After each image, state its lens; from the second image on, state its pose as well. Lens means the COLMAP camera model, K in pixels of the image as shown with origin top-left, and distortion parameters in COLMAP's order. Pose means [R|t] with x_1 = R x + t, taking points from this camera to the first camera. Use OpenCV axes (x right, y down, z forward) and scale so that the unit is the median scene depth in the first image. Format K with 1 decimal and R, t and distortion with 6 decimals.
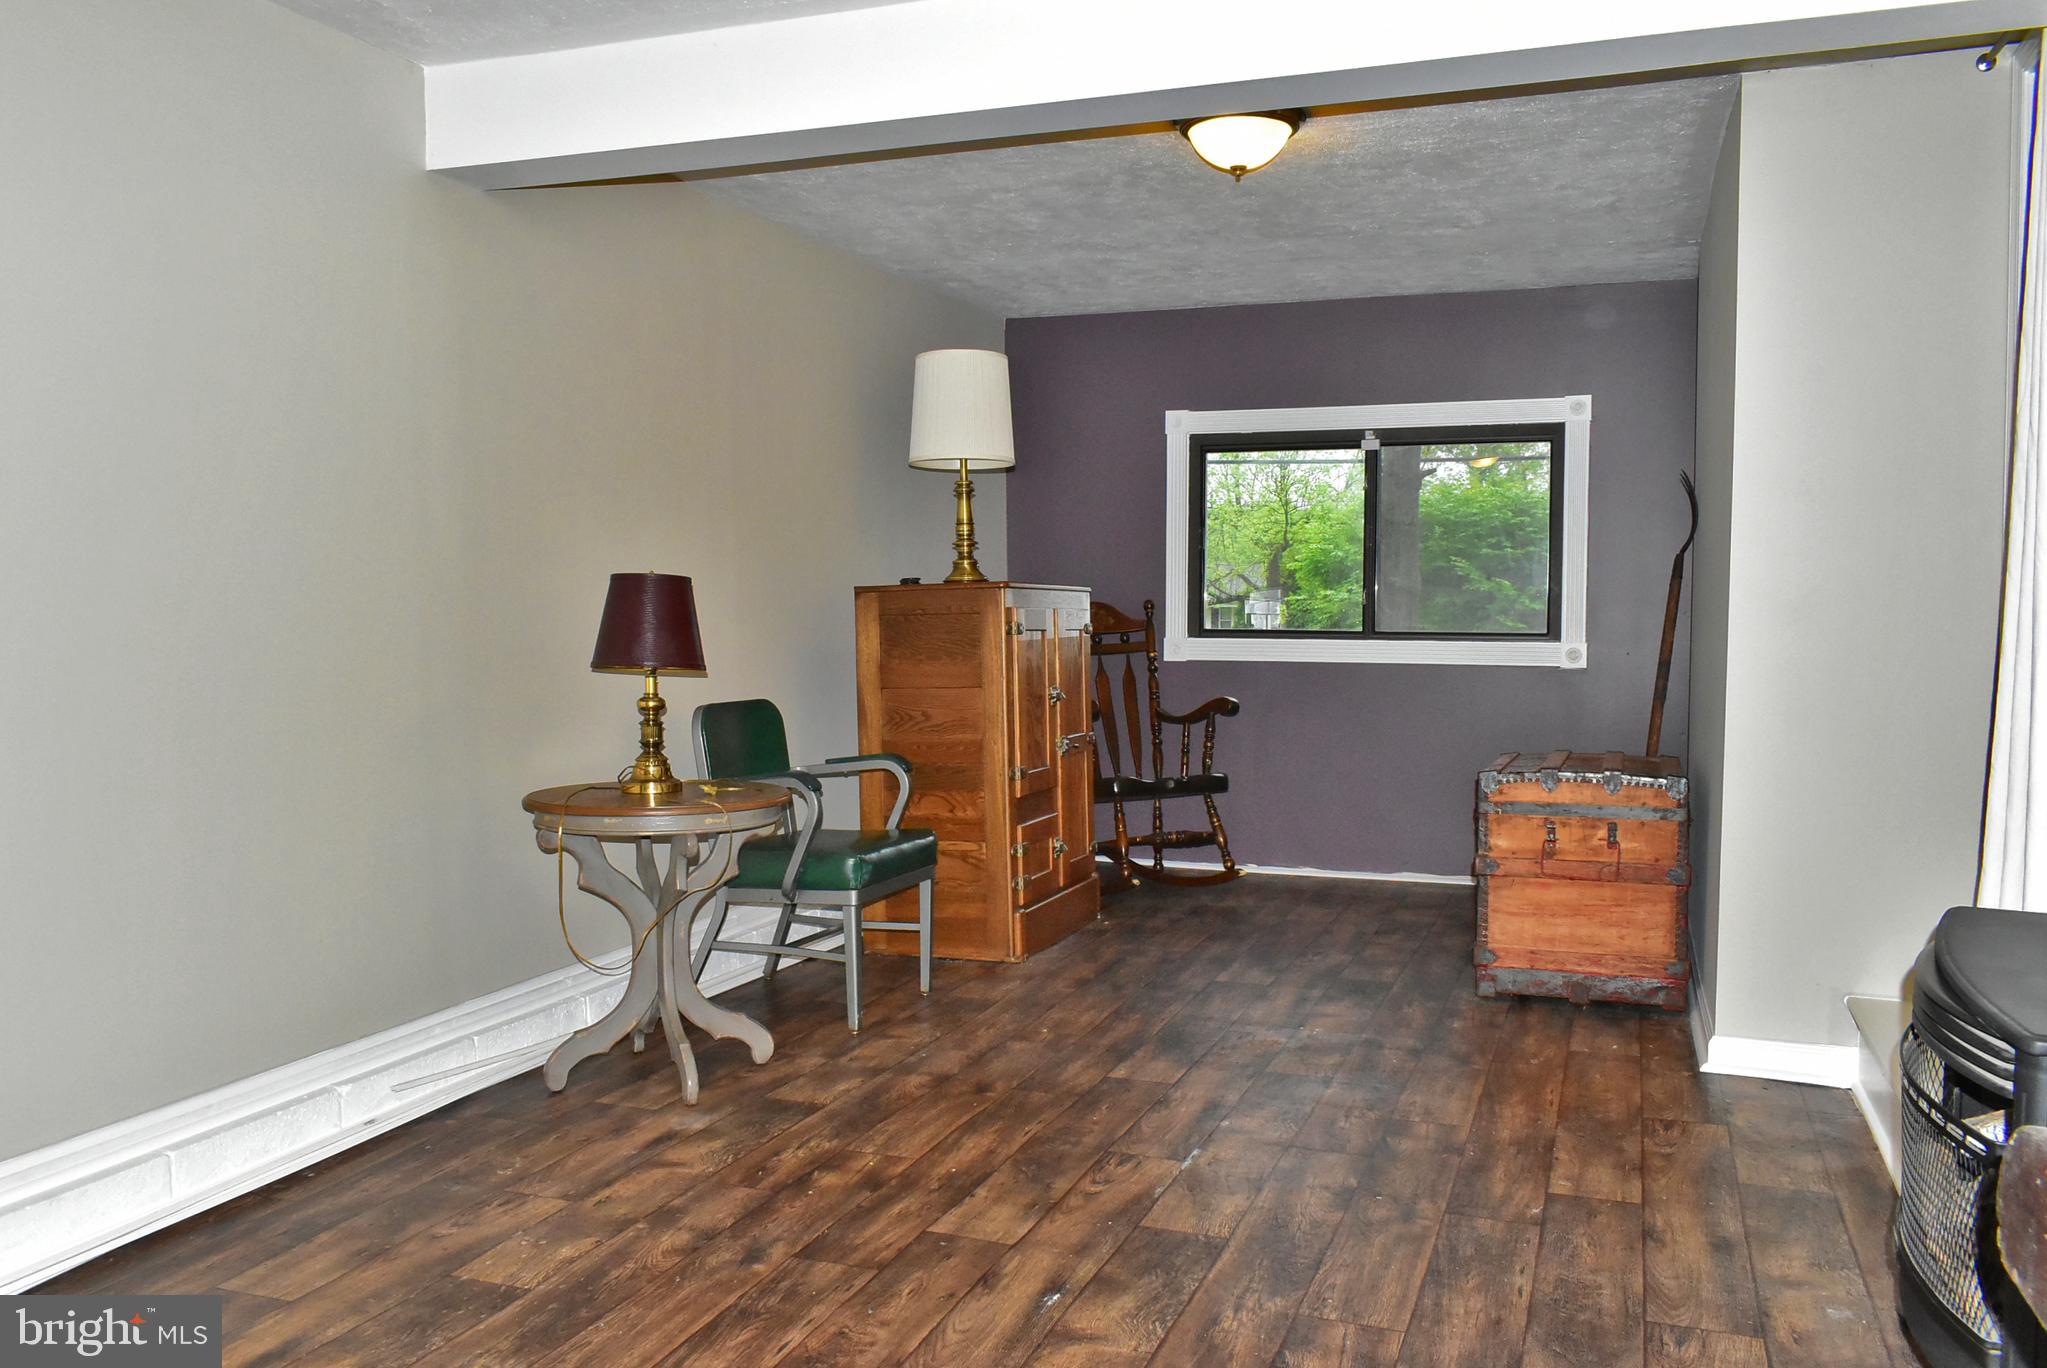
lens RADIAL K [[1583.5, 0, 1026.2], [0, 1583.5, 679.2], [0, 0, 1]] dist [-0.024487, 0.014274]
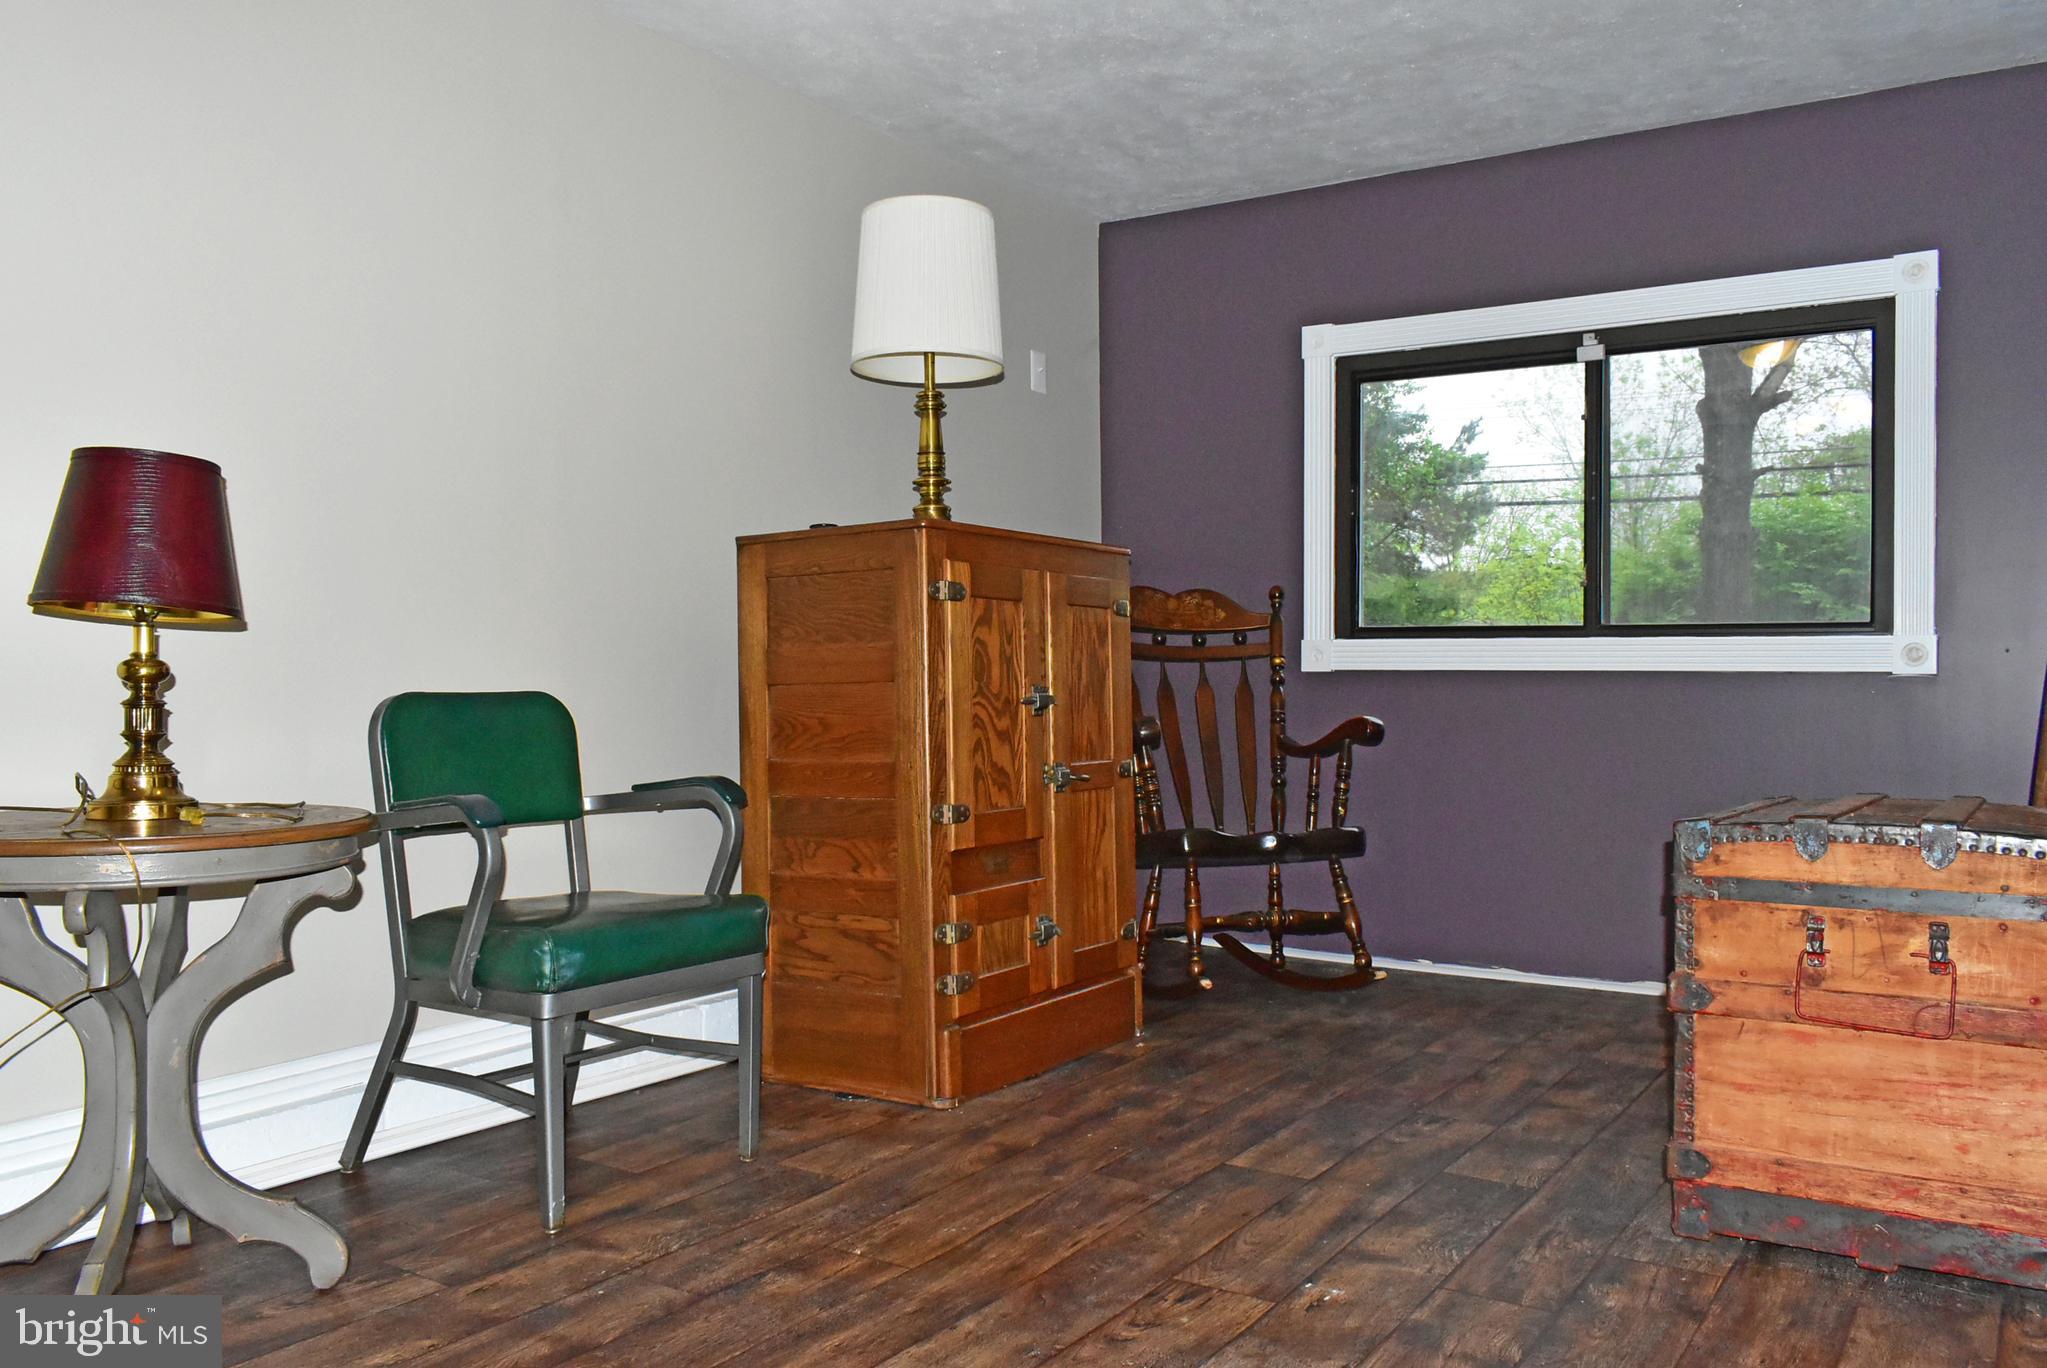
lens RADIAL K [[1583.5, 0, 1026.2], [0, 1583.5, 679.2], [0, 0, 1]] dist [-0.024487, 0.014274]
pose [[0.976467, 0.000980, -0.215666, 0.186514], [-0.009800, 0.999158, -0.039832, 0.033805], [0.215446, 0.041008, 0.975654, 0.421053]]
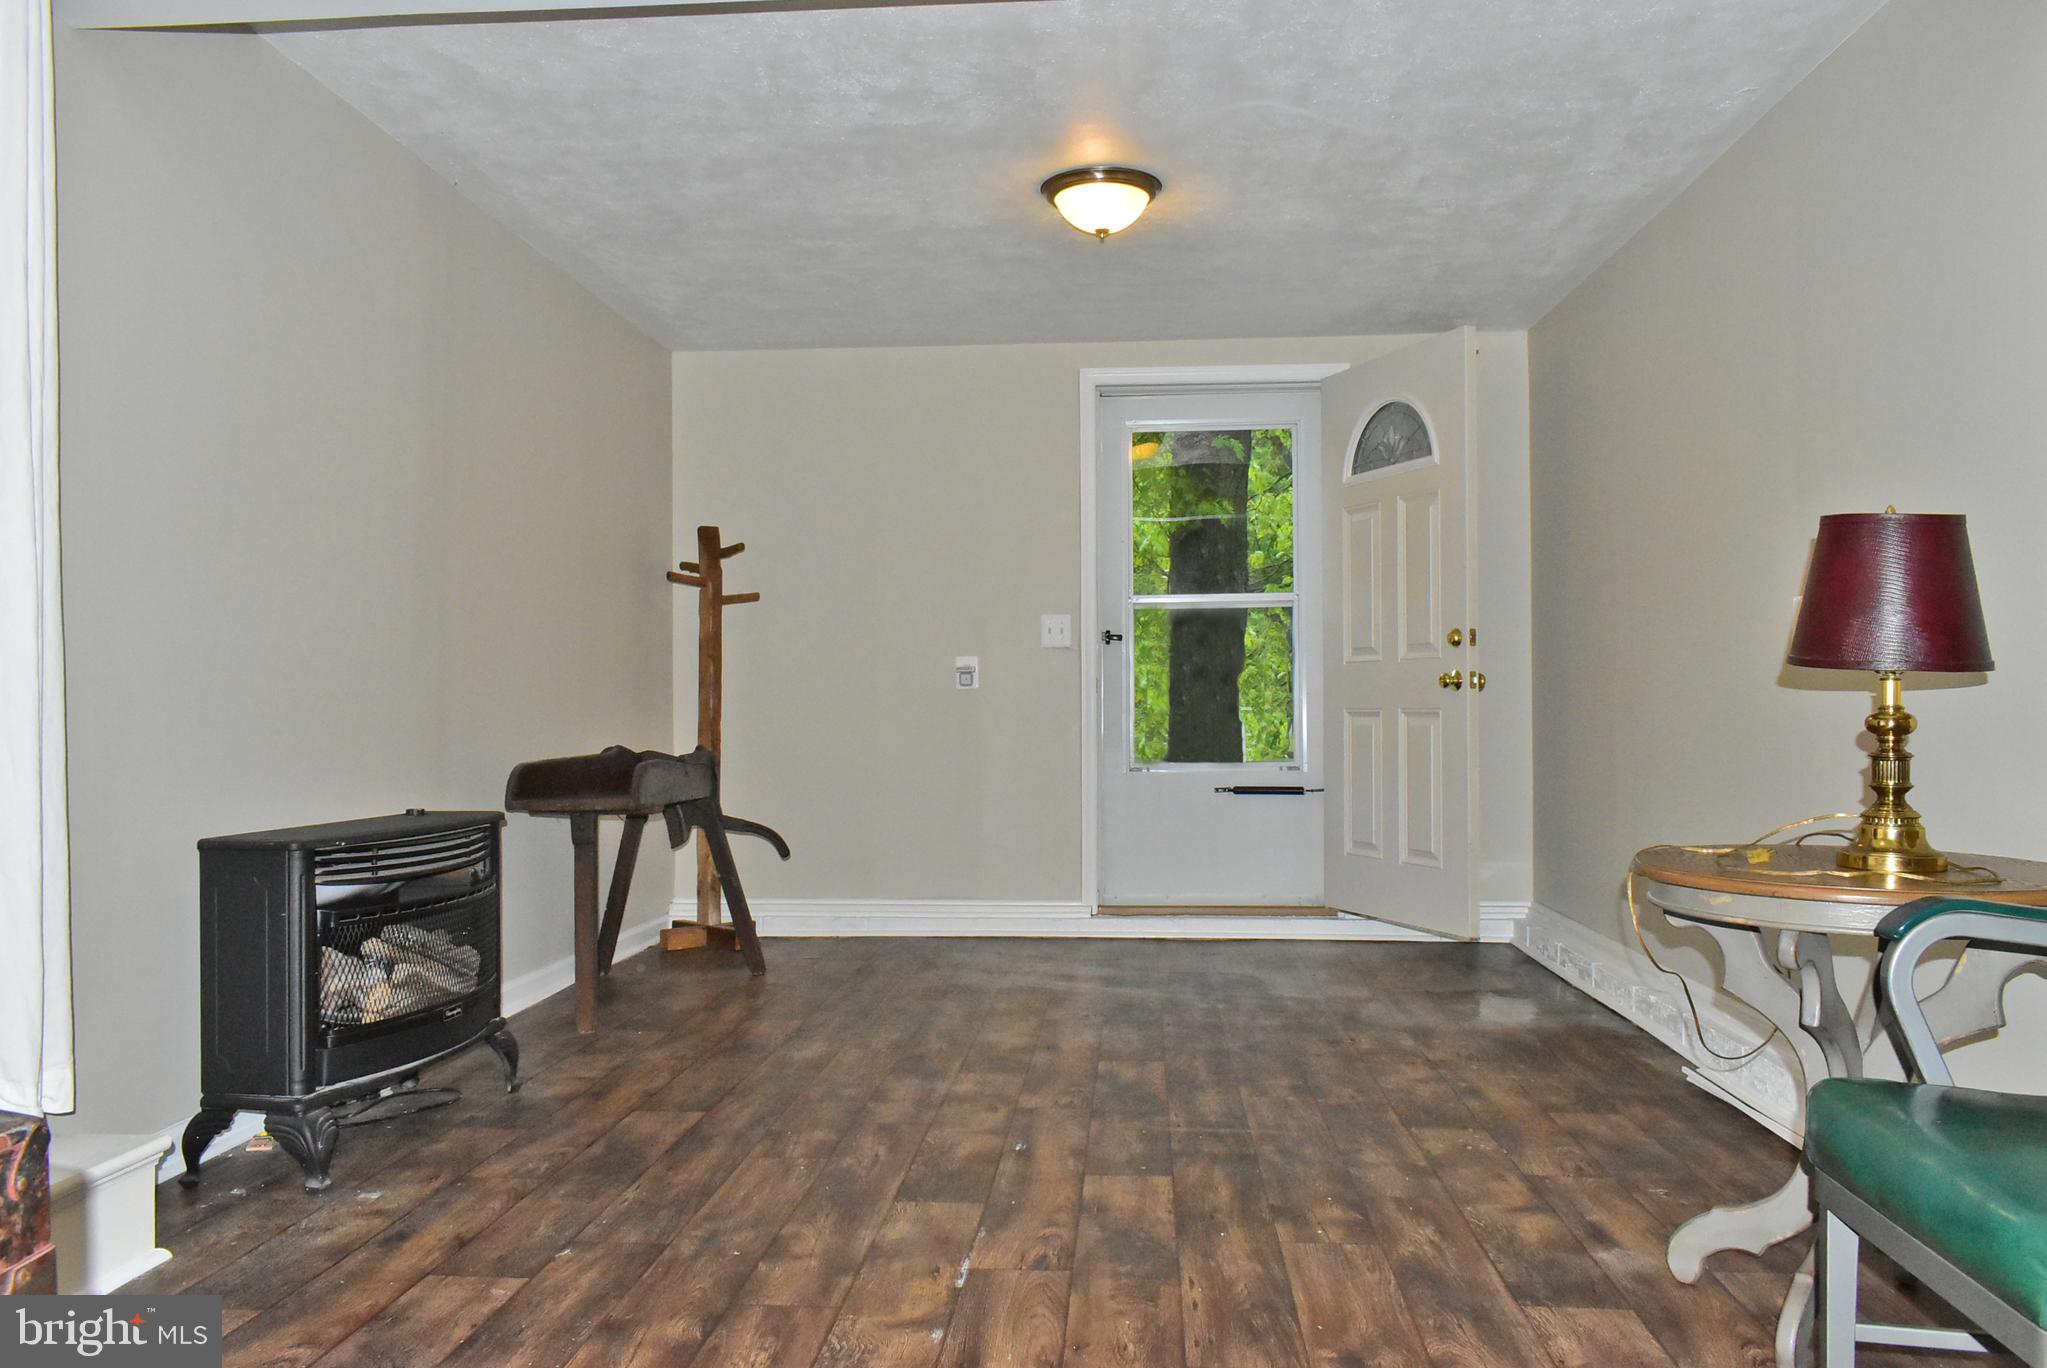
lens RADIAL K [[1583.5, 0, 1026.2], [0, 1583.5, 679.2], [0, 0, 1]] dist [-0.024487, 0.014274]
pose [[-0.957230, -0.003852, -0.289302, 0.220012], [-0.012558, 0.999522, 0.028244, -0.012203], [0.289055, 0.030669, -0.956821, 1.272290]]
